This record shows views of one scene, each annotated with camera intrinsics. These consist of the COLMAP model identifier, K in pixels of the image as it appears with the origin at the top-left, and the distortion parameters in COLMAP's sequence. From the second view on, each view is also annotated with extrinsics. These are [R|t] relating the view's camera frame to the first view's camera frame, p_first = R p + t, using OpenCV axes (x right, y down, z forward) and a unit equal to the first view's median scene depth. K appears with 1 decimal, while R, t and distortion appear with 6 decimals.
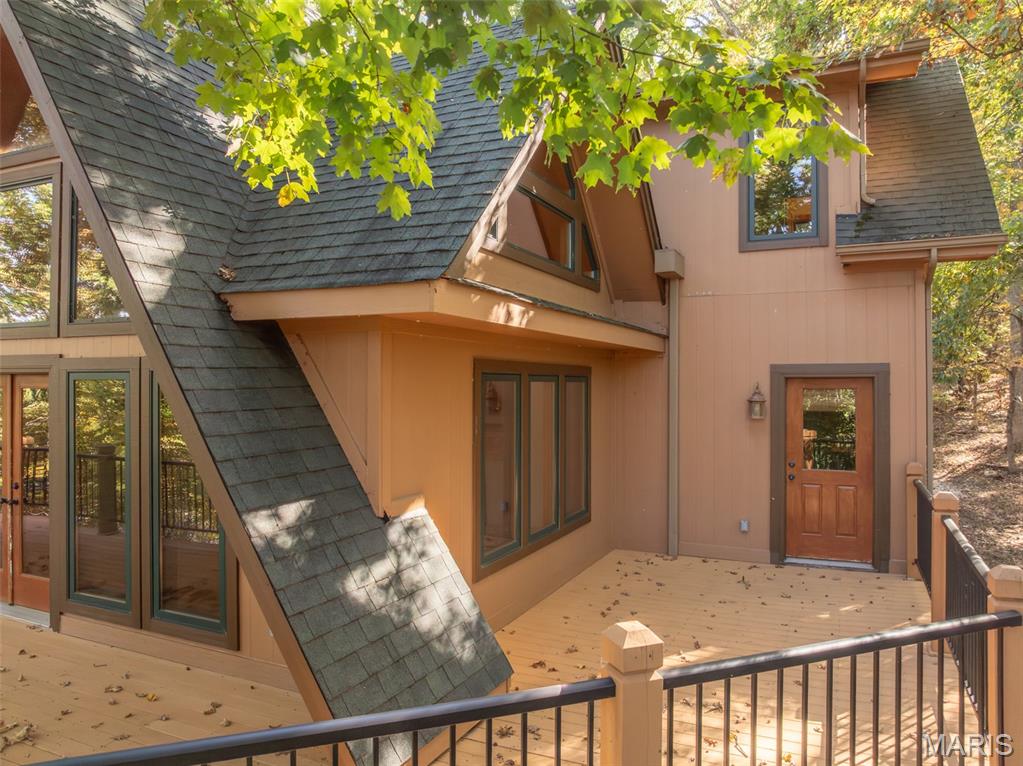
lens RADIAL K [[729.0, 0, 511.5], [0, 729.0, 383.0], [0, 0, 1]] dist [-0.004672, -0.008670]
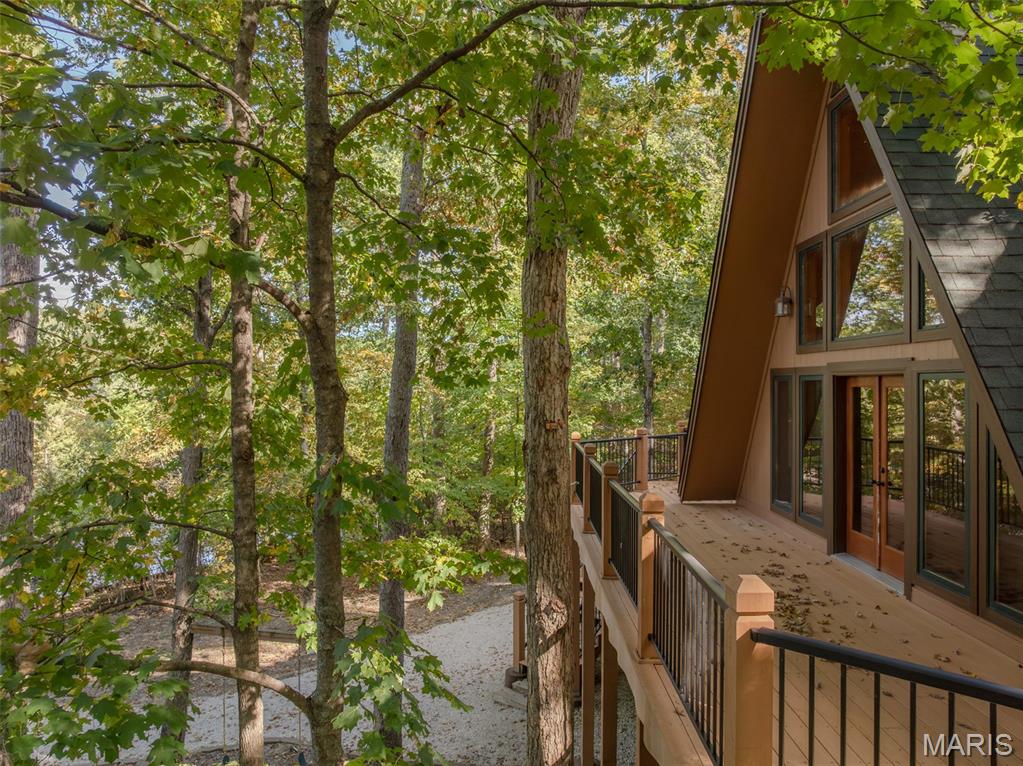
lens RADIAL K [[720.8, 0, 511.5], [0, 720.8, 383.0], [0, 0, 1]] dist [-0.023386, -0.003184]
pose [[0.424360, -0.005940, -0.905474, 0.146844], [0.003912, 0.999981, -0.004727, 0.003469], [0.905485, -0.001537, 0.424376, -0.051866]]
